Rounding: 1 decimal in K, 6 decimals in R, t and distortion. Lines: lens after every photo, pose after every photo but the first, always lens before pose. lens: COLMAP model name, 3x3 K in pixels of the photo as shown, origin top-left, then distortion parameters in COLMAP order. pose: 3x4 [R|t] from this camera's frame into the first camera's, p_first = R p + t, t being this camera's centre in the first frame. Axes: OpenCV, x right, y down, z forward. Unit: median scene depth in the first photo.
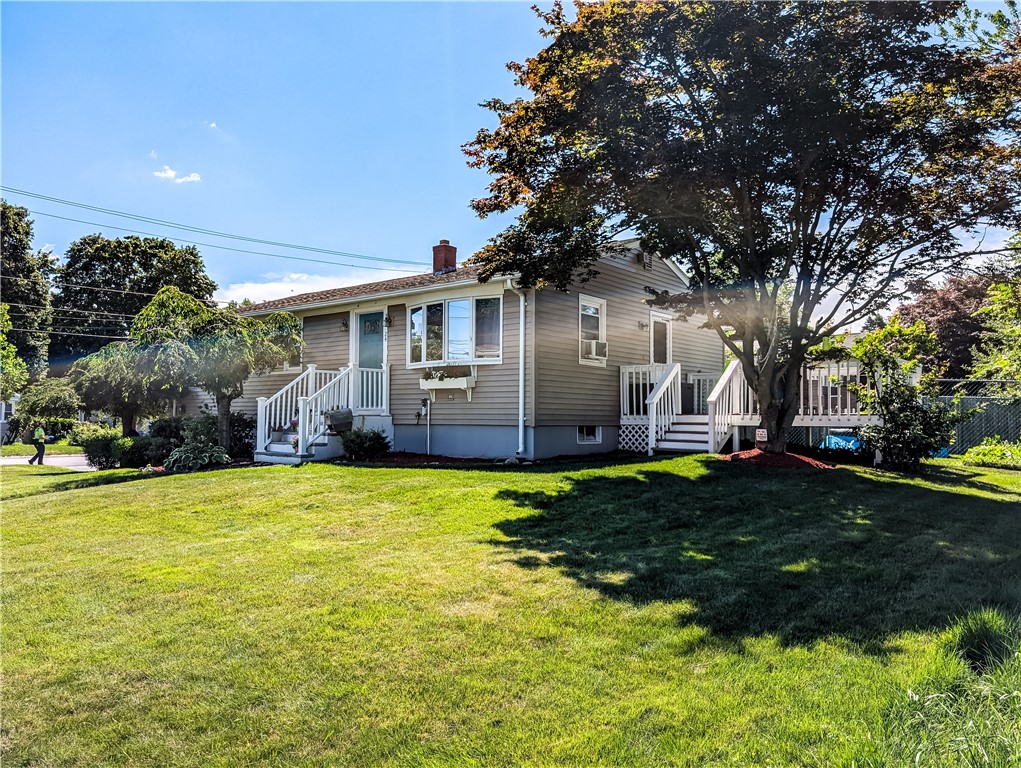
lens RADIAL K [[719.1, 0, 508.7], [0, 719.1, 384.9], [0, 0, 1]] dist [0.008974, 0.000696]
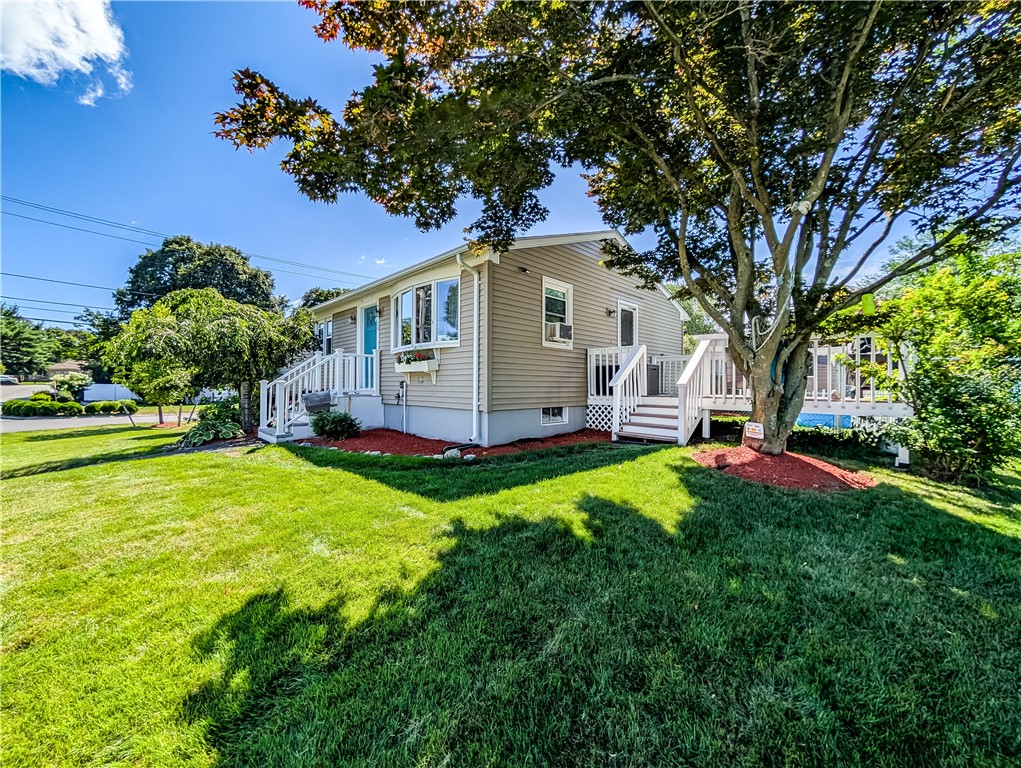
lens RADIAL K [[388.8, 0, 512.8], [0, 388.8, 383.7], [0, 0, 1]] dist [-0.002541, -0.000031]
pose [[0.995866, -0.004825, -0.090709, 0.100445], [0.008630, 0.999097, 0.041596, -0.000188], [0.090426, -0.042207, 0.995008, 0.434094]]
